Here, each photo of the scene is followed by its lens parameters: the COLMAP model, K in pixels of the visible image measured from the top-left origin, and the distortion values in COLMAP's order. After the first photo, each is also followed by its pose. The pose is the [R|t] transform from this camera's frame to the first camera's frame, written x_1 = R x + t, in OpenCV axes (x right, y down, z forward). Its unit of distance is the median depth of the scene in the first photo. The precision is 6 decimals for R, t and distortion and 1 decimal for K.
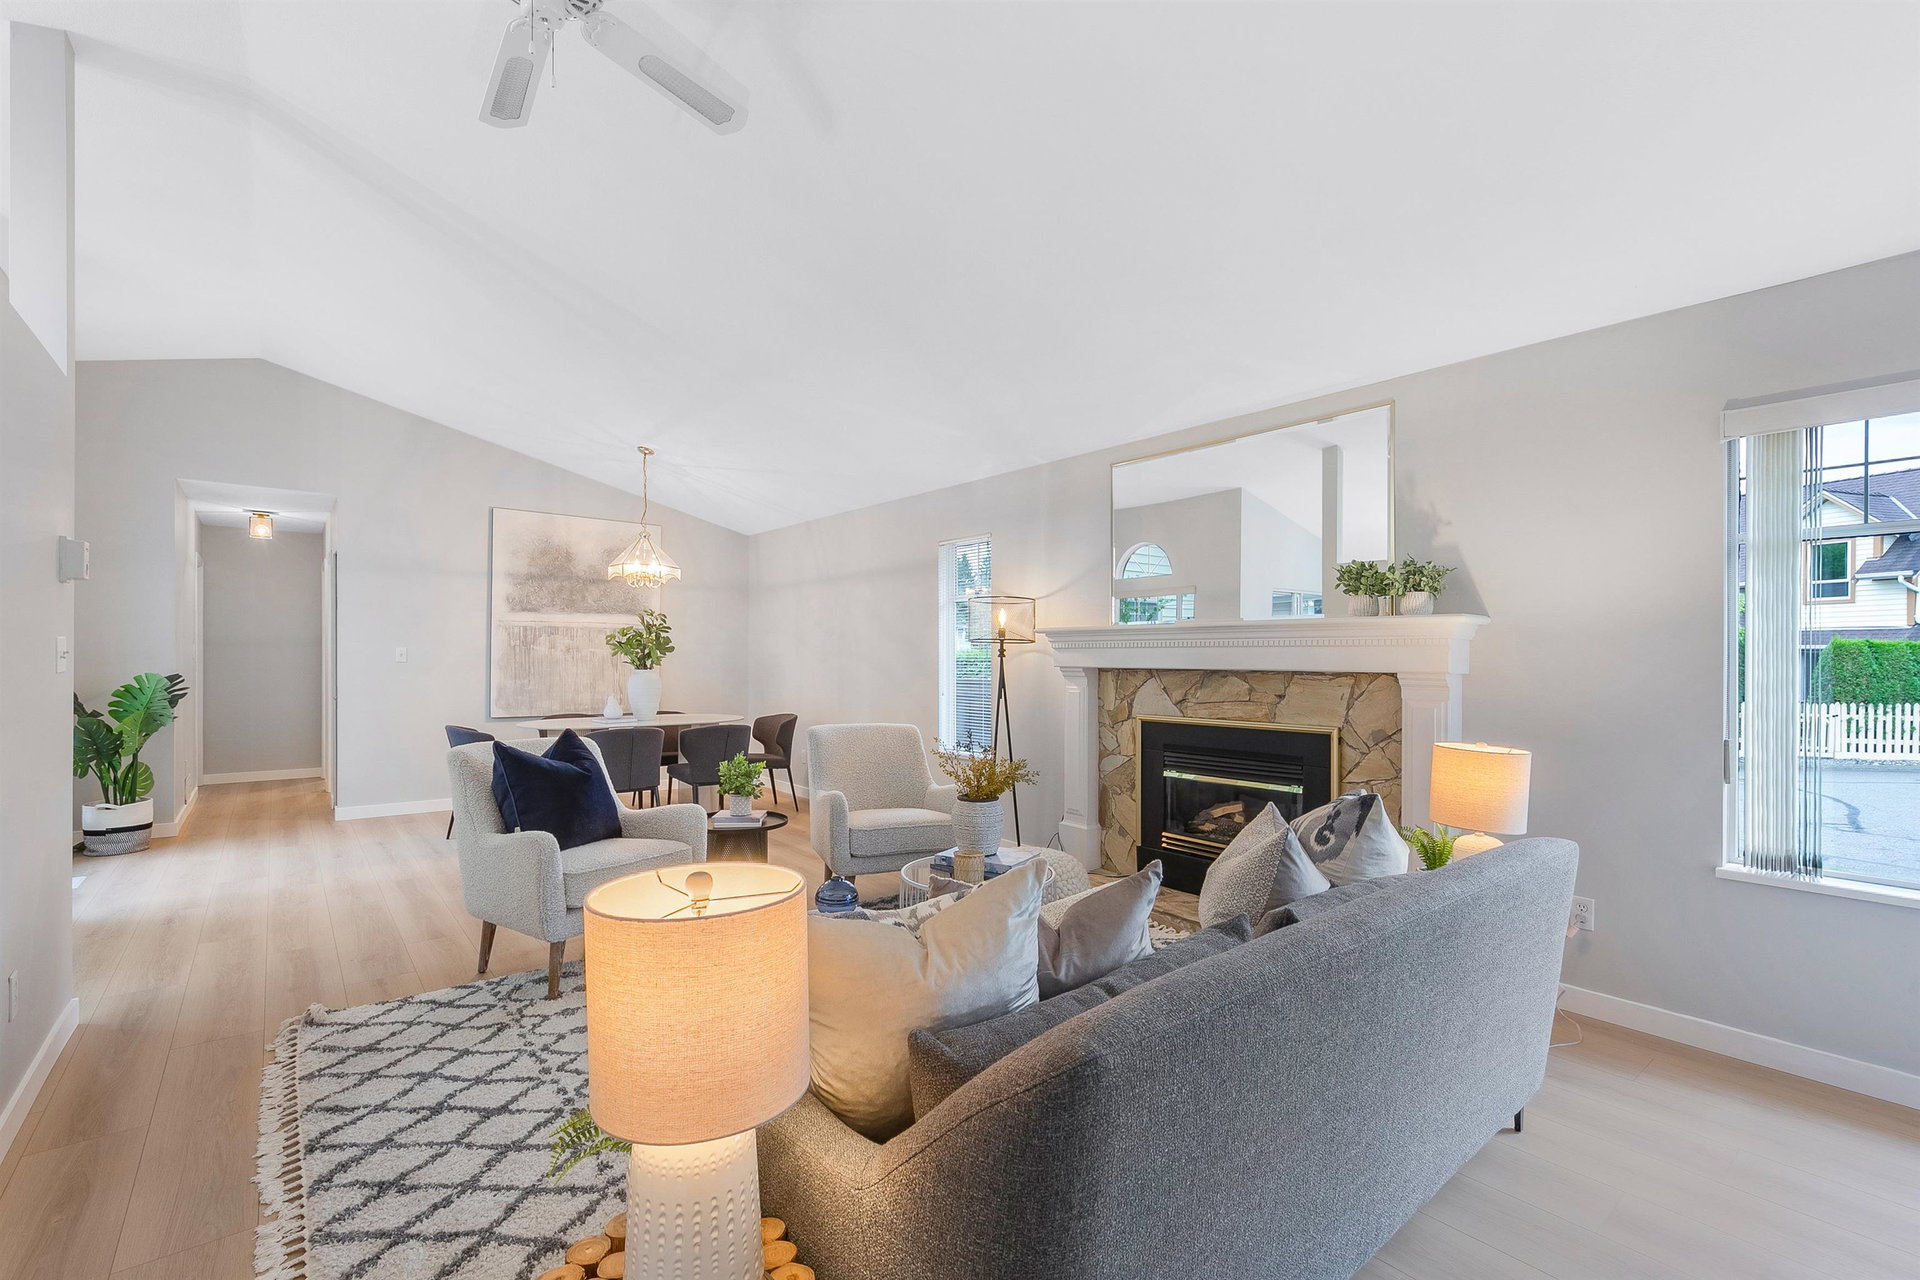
lens RADIAL K [[851.6, 0, 962.2], [0, 851.6, 658.3], [0, 0, 1]] dist [0.000260, -0.000105]
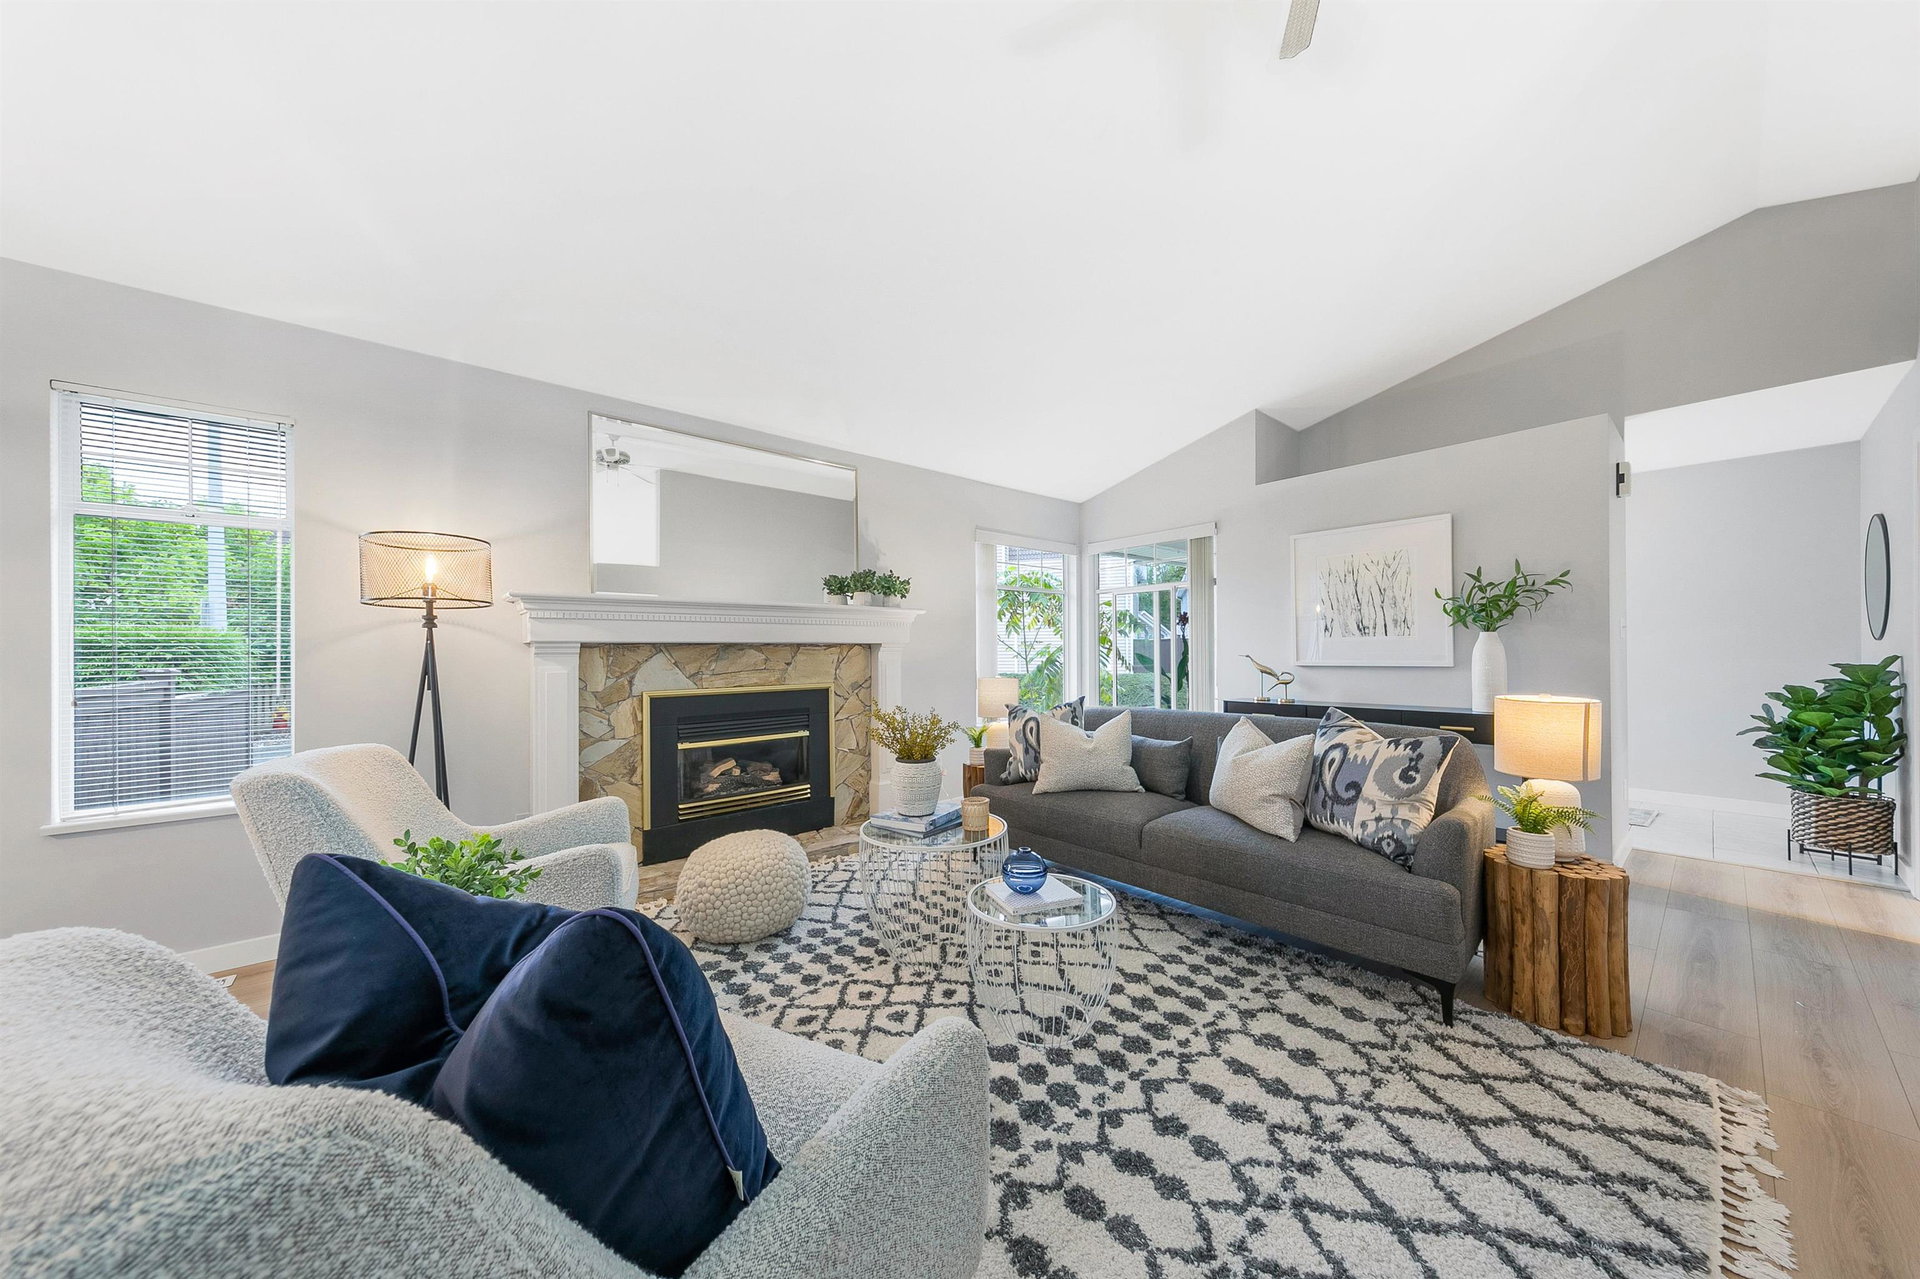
lens RADIAL K [[638.4, 0, 964.4], [0, 638.4, 658.5], [0, 0, 1]] dist [0.000336, -0.001906]
pose [[-0.025967, -0.010974, 0.999603, -0.546744], [0.014862, 0.999825, 0.011363, 0.027460], [-0.999552, 0.015151, -0.025800, 0.700728]]
